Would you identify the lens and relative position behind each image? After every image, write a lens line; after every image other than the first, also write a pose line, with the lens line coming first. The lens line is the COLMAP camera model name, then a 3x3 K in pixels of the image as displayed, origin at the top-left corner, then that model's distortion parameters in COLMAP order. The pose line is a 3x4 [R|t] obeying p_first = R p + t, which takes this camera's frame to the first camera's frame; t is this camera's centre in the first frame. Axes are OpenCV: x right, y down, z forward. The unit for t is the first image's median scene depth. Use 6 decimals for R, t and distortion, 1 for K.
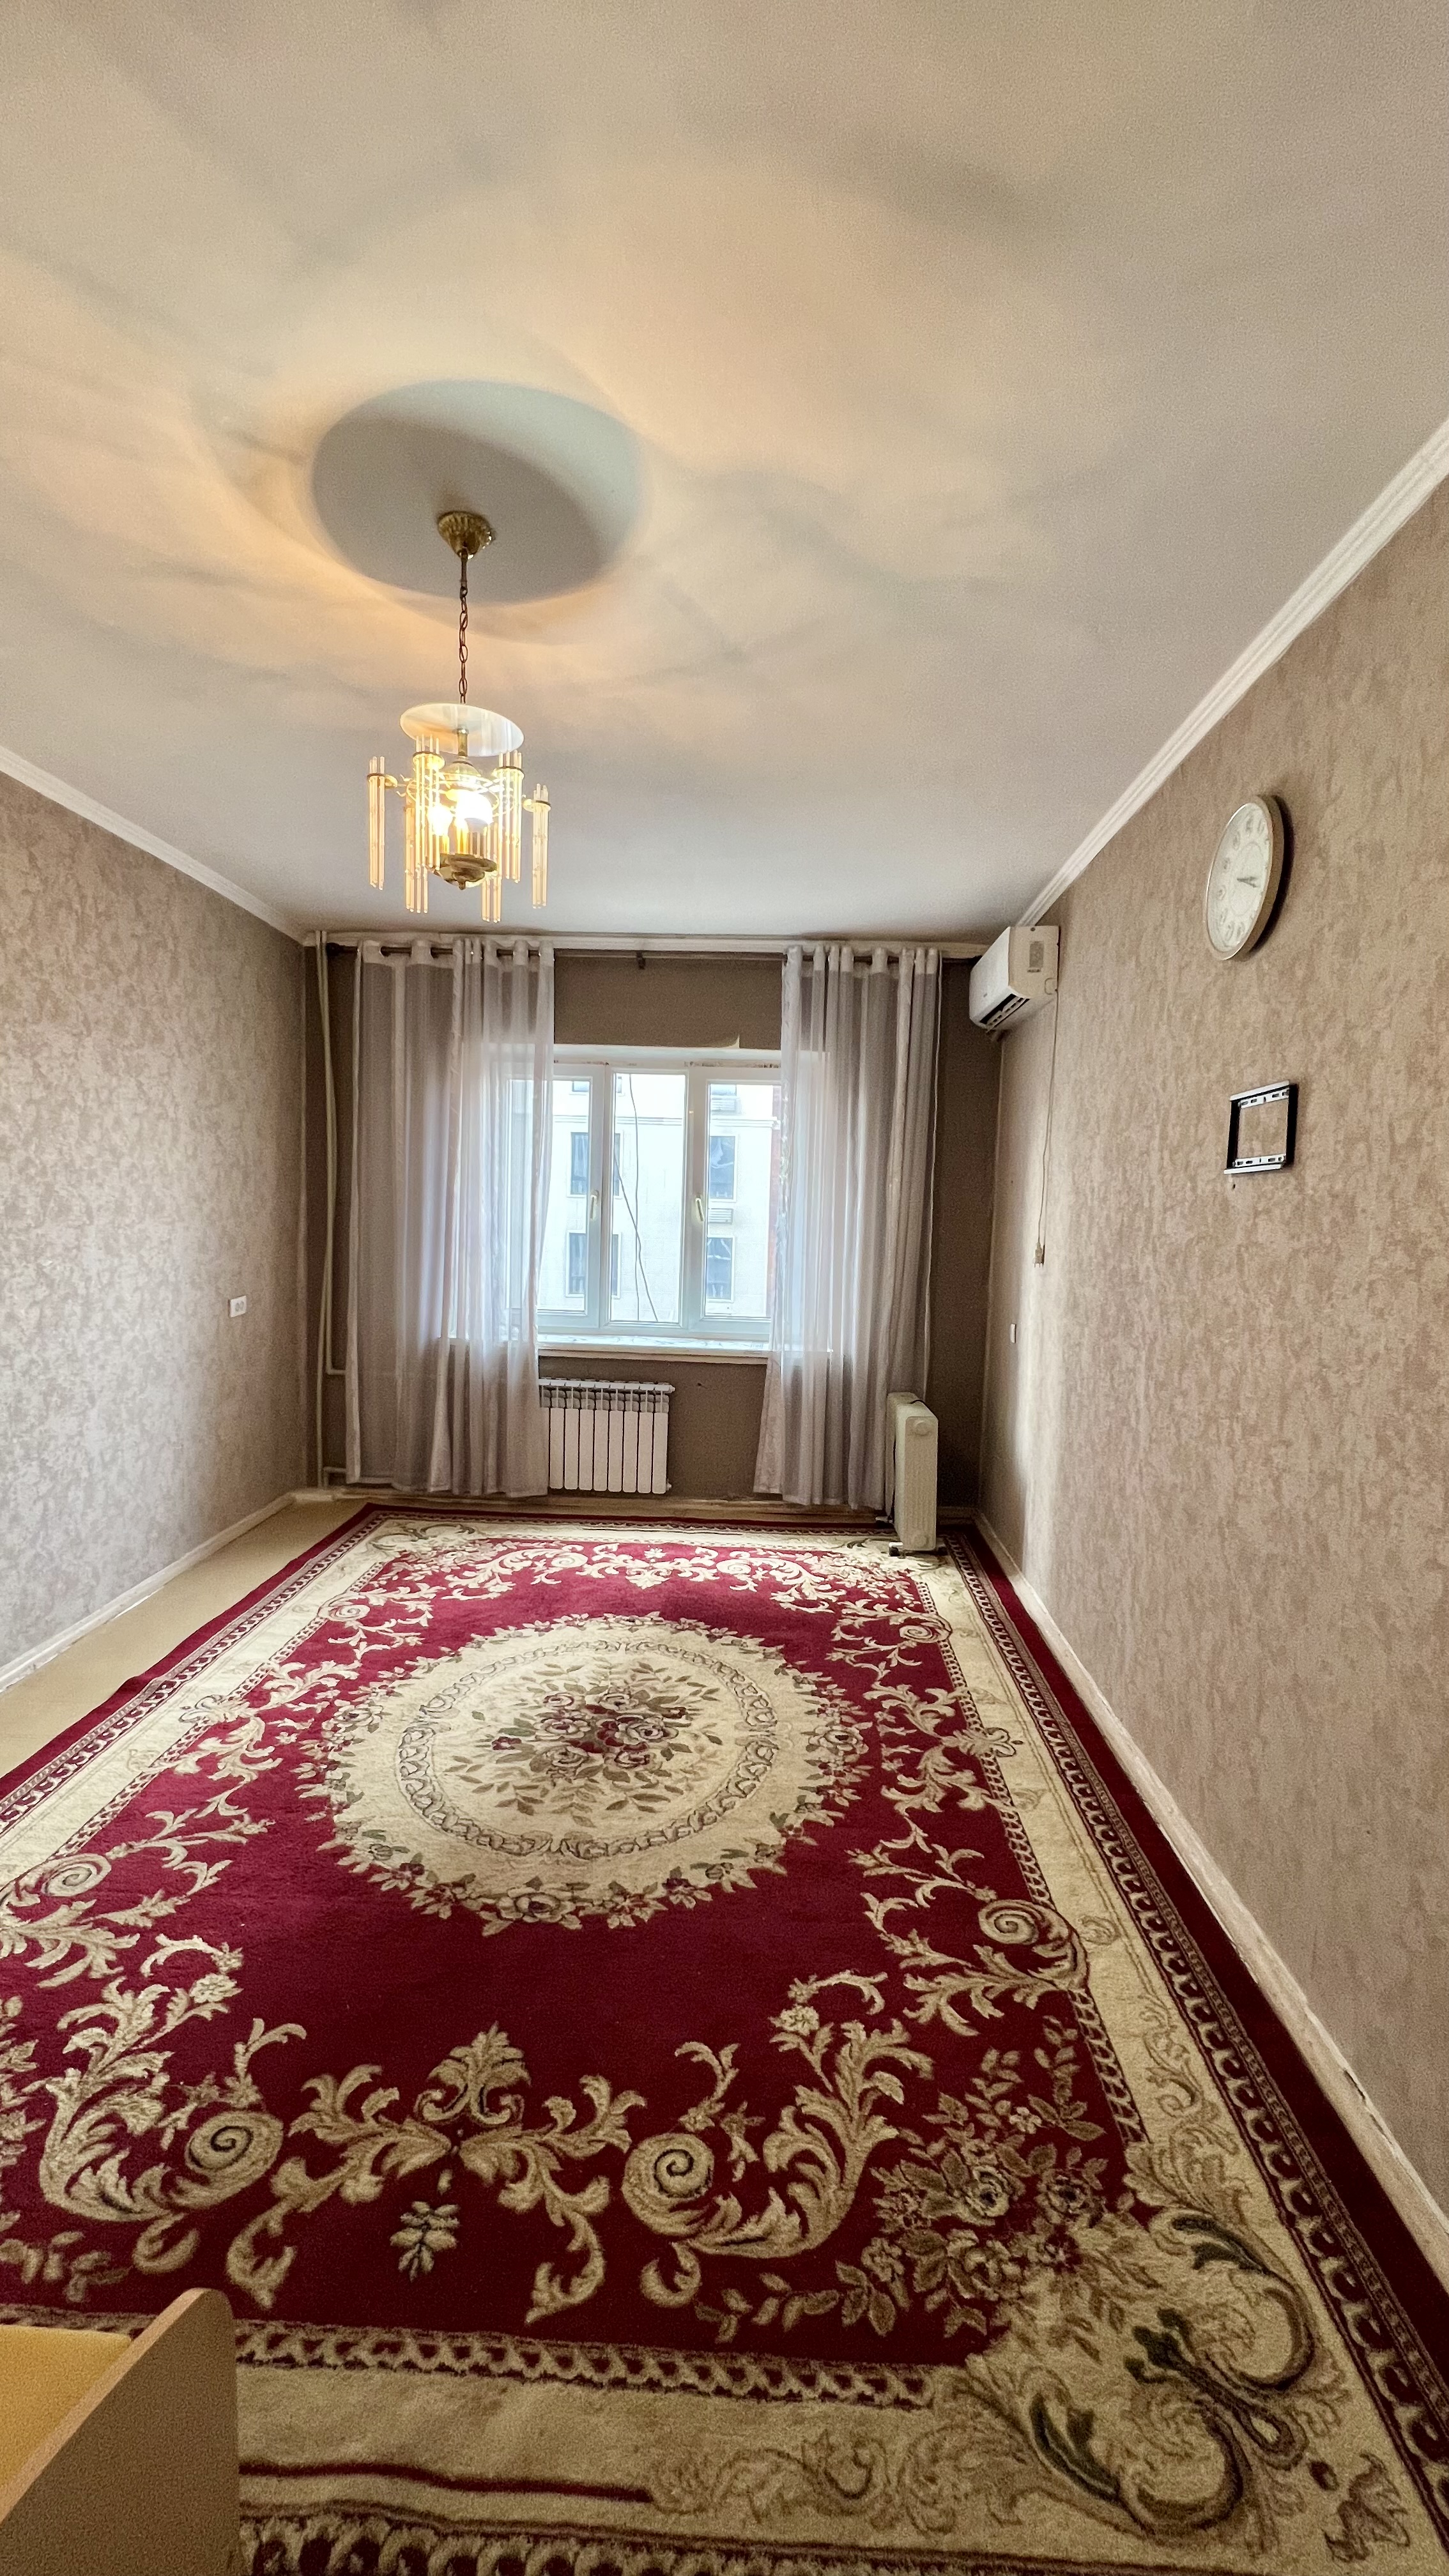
lens RADIAL K [[1028.1, 0, 729.5], [0, 1028.1, 1287.1], [0, 0, 1]] dist [-0.000376, 0.000390]
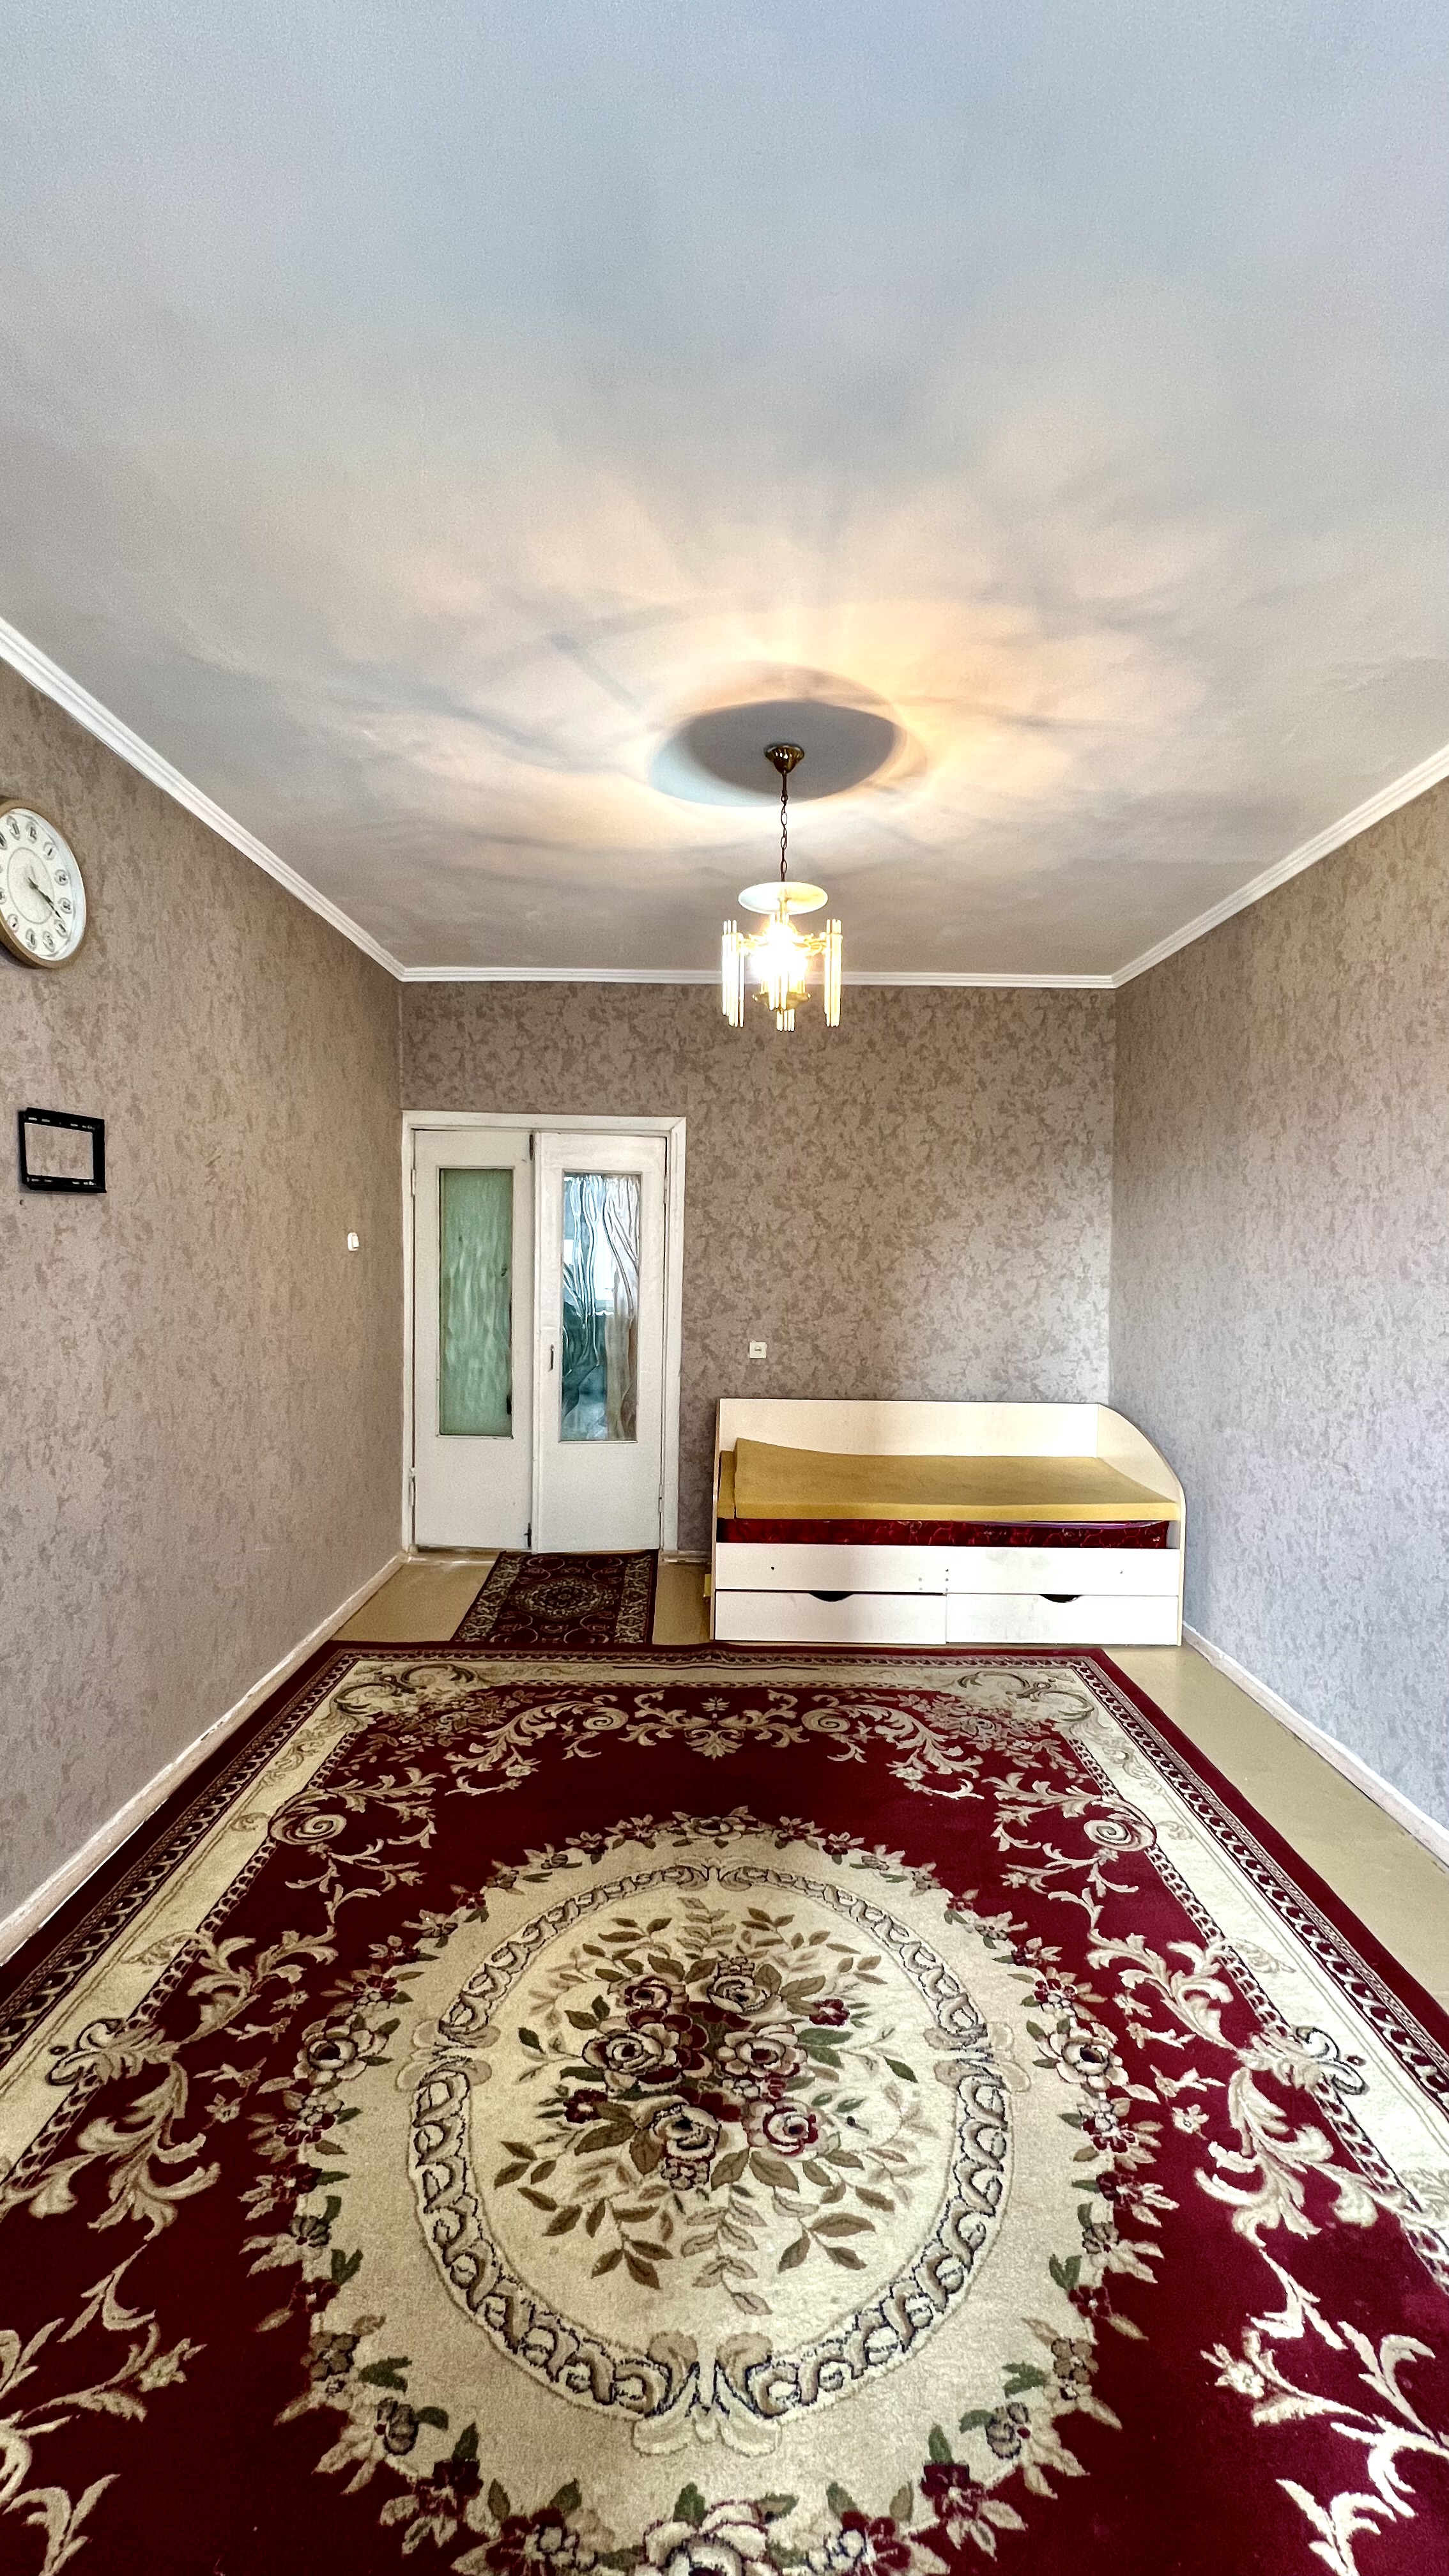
lens RADIAL K [[1028.1, 0, 729.5], [0, 1028.1, 1287.1], [0, 0, 1]] dist [-0.000376, 0.000390]
pose [[-0.998053, -0.036293, -0.050732, -0.114400], [-0.042522, 0.990905, 0.127670, -0.168379], [0.045637, 0.129579, -0.990518, 1.966521]]
